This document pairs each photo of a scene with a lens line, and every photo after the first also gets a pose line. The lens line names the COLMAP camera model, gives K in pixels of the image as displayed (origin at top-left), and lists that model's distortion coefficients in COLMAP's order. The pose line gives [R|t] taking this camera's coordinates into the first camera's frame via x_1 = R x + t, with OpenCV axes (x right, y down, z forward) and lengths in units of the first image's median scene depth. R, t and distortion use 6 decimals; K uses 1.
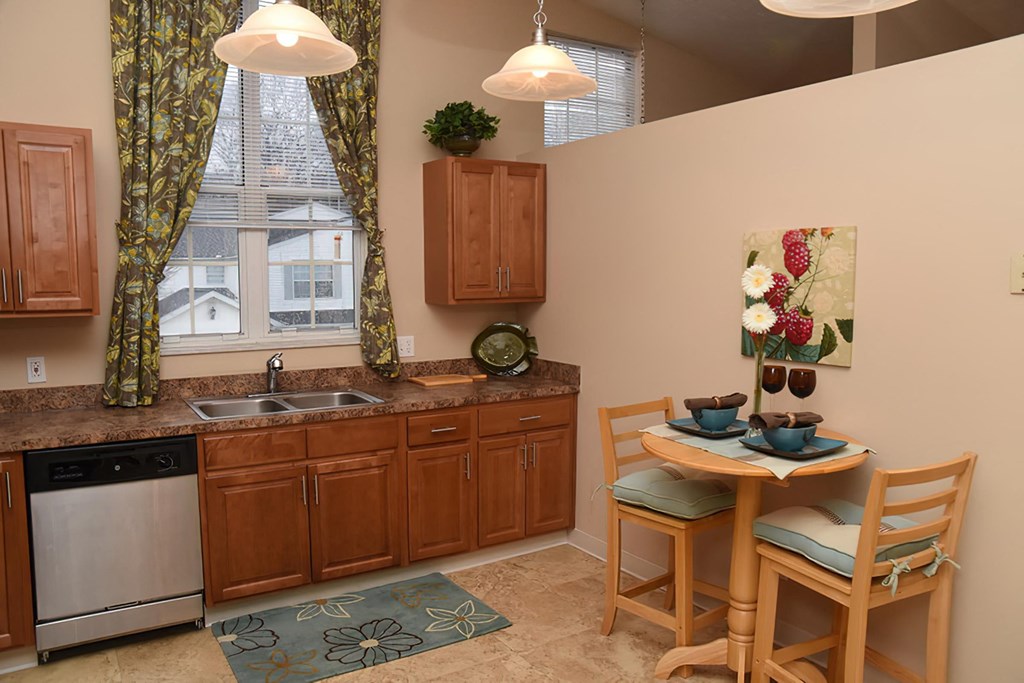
lens RADIAL K [[761.7, 0, 512.1], [0, 761.7, 356.5], [0, 0, 1]] dist [-0.144437, 0.137316]
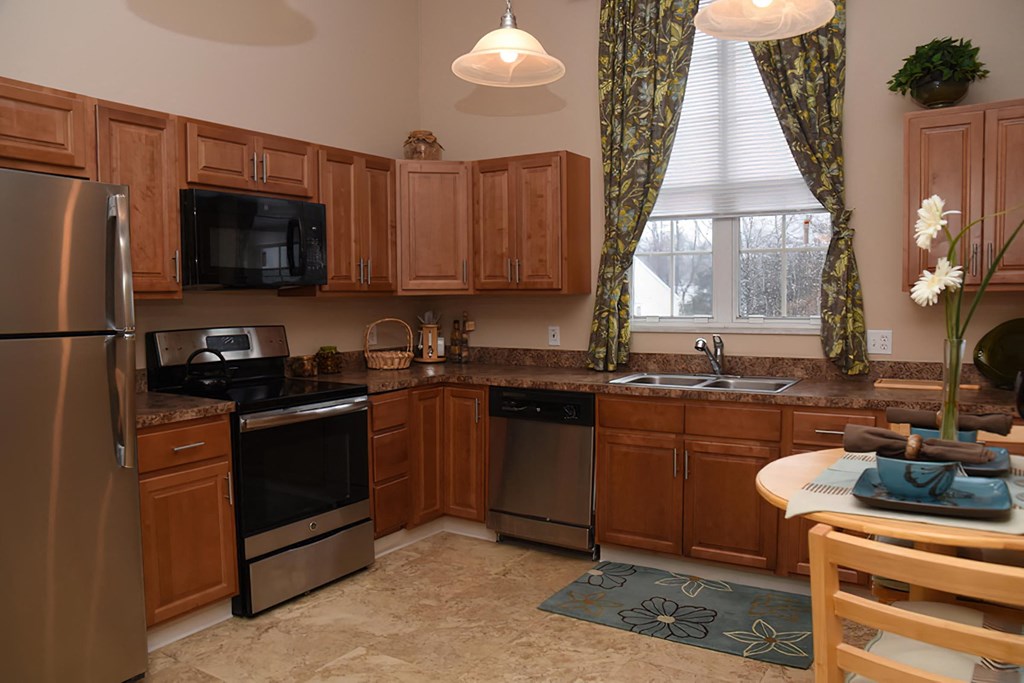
lens RADIAL K [[761.7, 0, 512.1], [0, 761.7, 356.5], [0, 0, 1]] dist [-0.144437, 0.137316]
pose [[0.436294, 0.070107, -0.897069, 0.541247], [-0.089666, 0.995385, 0.034180, 0.014827], [0.895325, 0.065524, 0.440567, 0.313981]]
